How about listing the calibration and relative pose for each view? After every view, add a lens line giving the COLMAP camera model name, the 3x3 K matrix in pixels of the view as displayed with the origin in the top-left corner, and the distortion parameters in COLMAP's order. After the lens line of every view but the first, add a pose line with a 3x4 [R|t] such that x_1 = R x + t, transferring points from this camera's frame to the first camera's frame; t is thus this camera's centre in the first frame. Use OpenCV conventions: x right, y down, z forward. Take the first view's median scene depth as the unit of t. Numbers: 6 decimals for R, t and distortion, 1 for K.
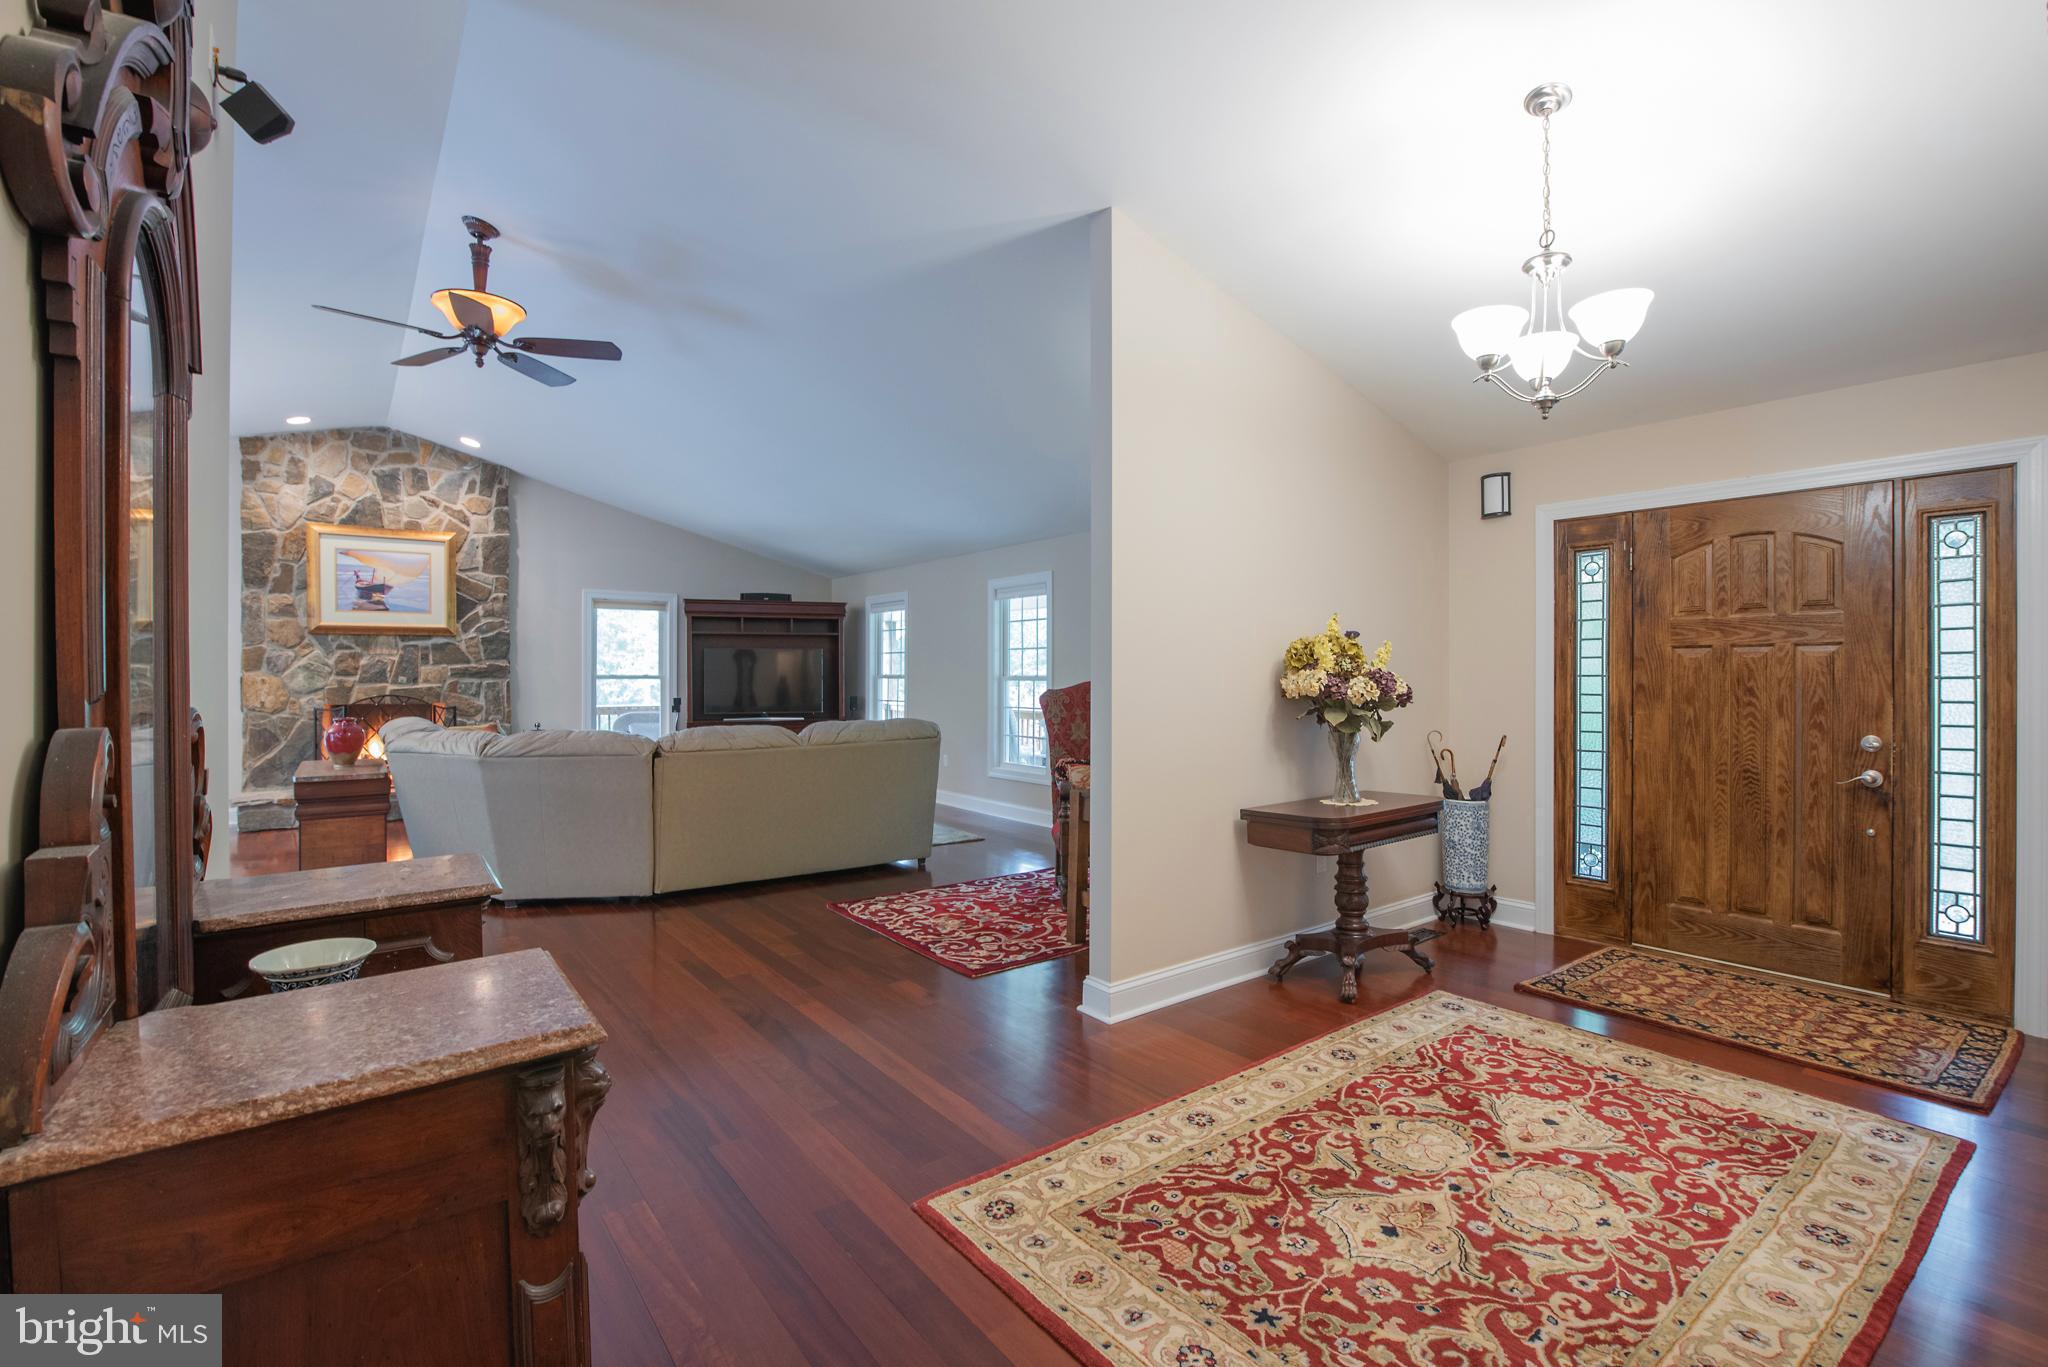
lens RADIAL K [[912.1, 0, 1035.5], [0, 912.1, 679.0], [0, 0, 1]] dist [-0.009509, -0.003008]
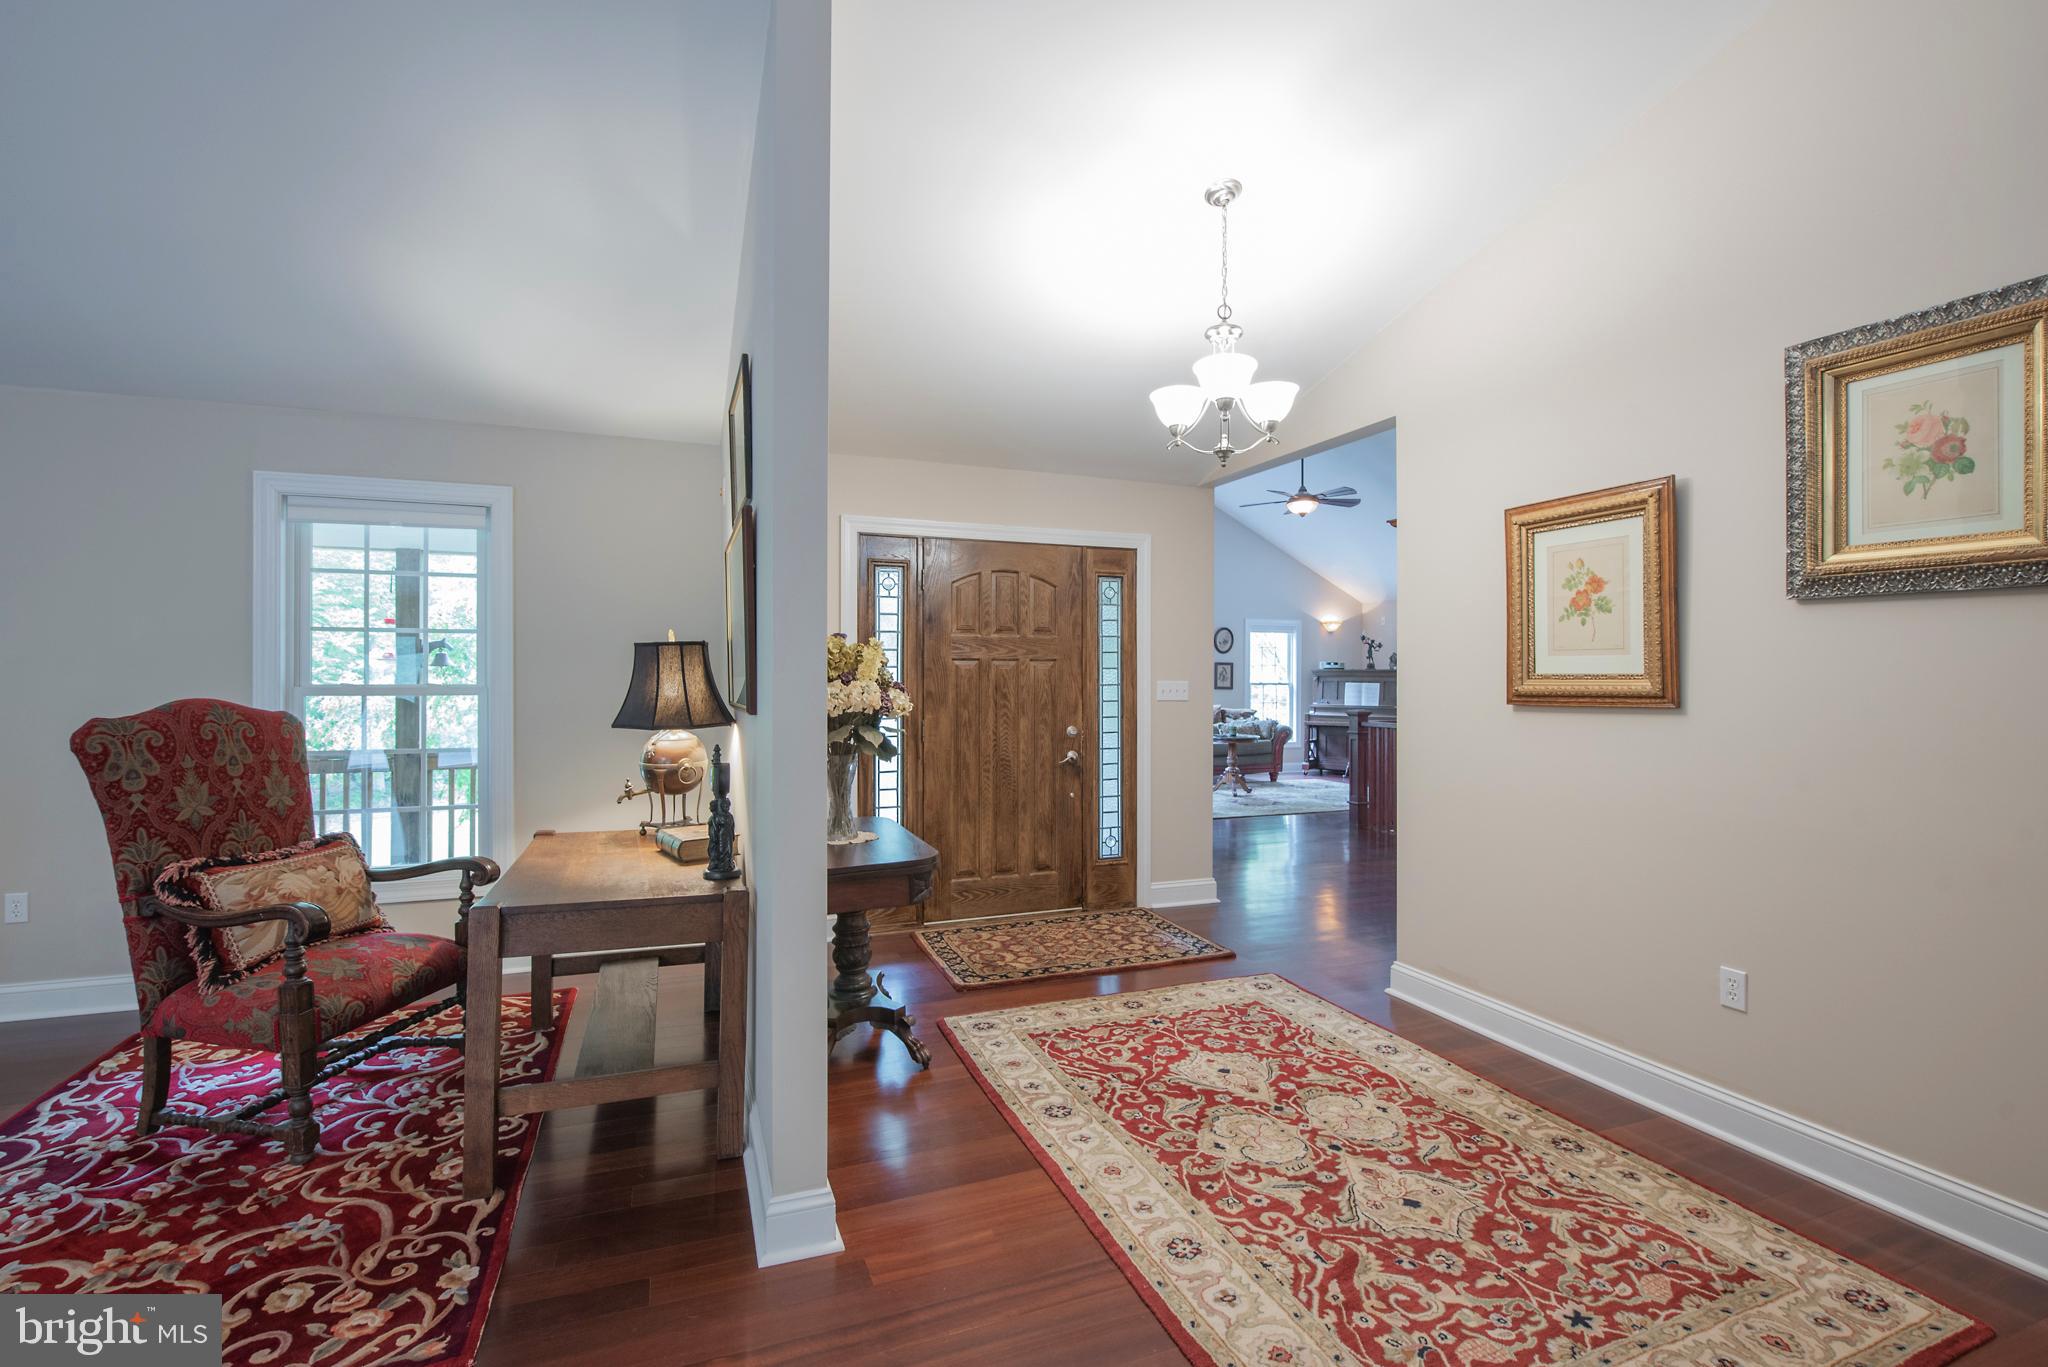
lens RADIAL K [[912.1, 0, 1035.5], [0, 912.1, 679.0], [0, 0, 1]] dist [-0.009509, -0.003008]
pose [[0.276629, -0.001443, 0.960976, -0.453201], [0.002239, 0.999997, 0.000857, -0.012307], [-0.960974, 0.001914, 0.276631, 0.660059]]
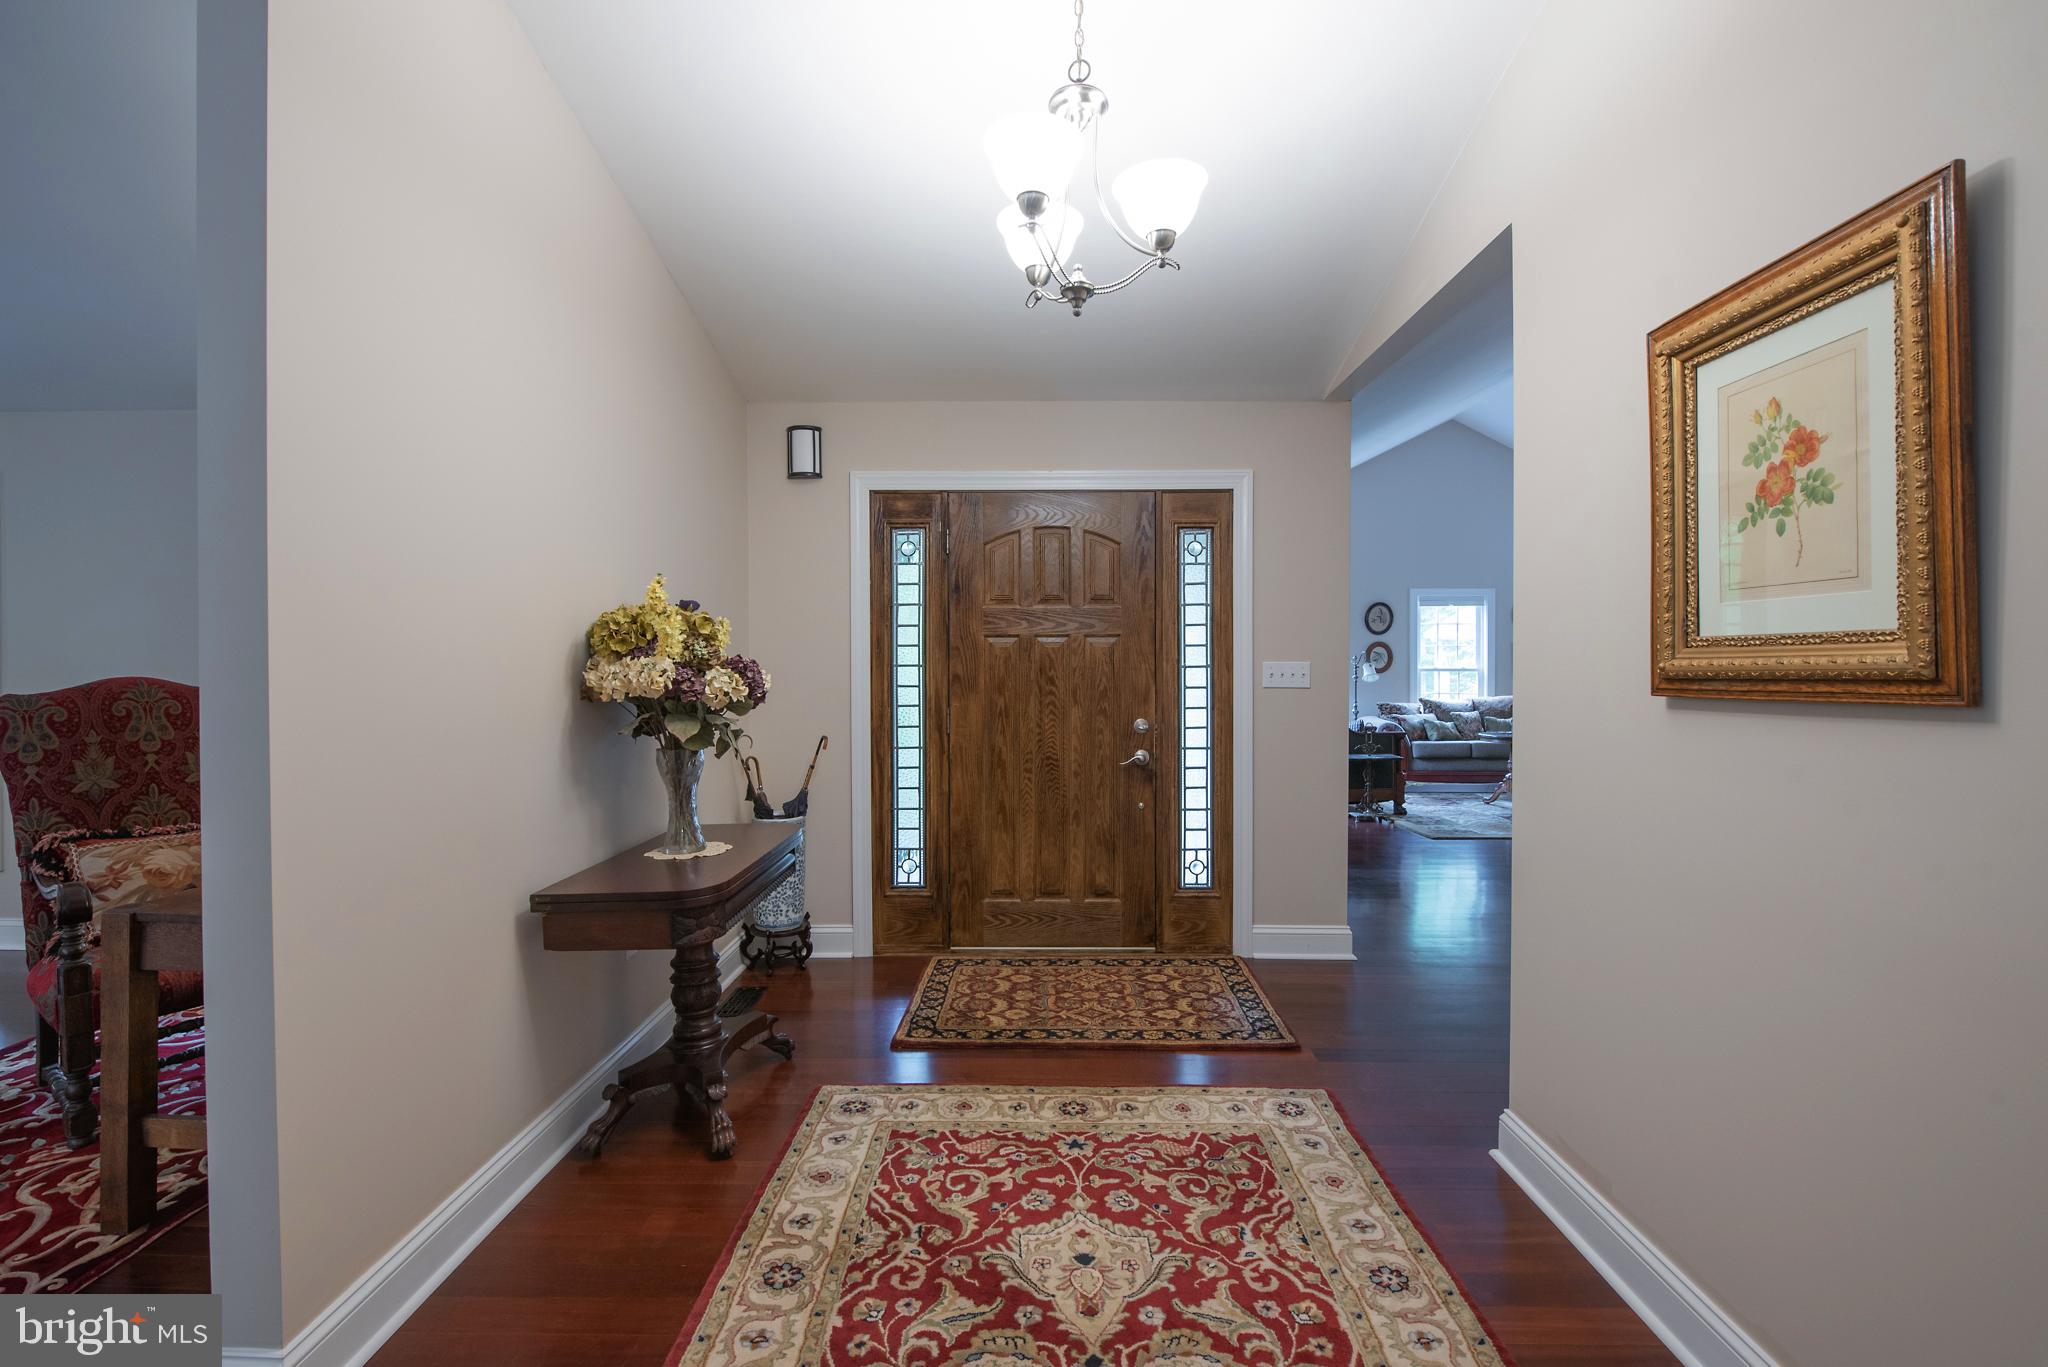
lens RADIAL K [[896.1, 0, 1033.6], [0, 896.1, 677.1], [0, 0, 1]] dist [-0.013659, -0.000712]
pose [[0.618123, -0.011359, 0.785999, -0.024338], [0.004505, 0.999930, 0.010908, -0.001493], [-0.786068, -0.003202, 0.618131, 0.419910]]
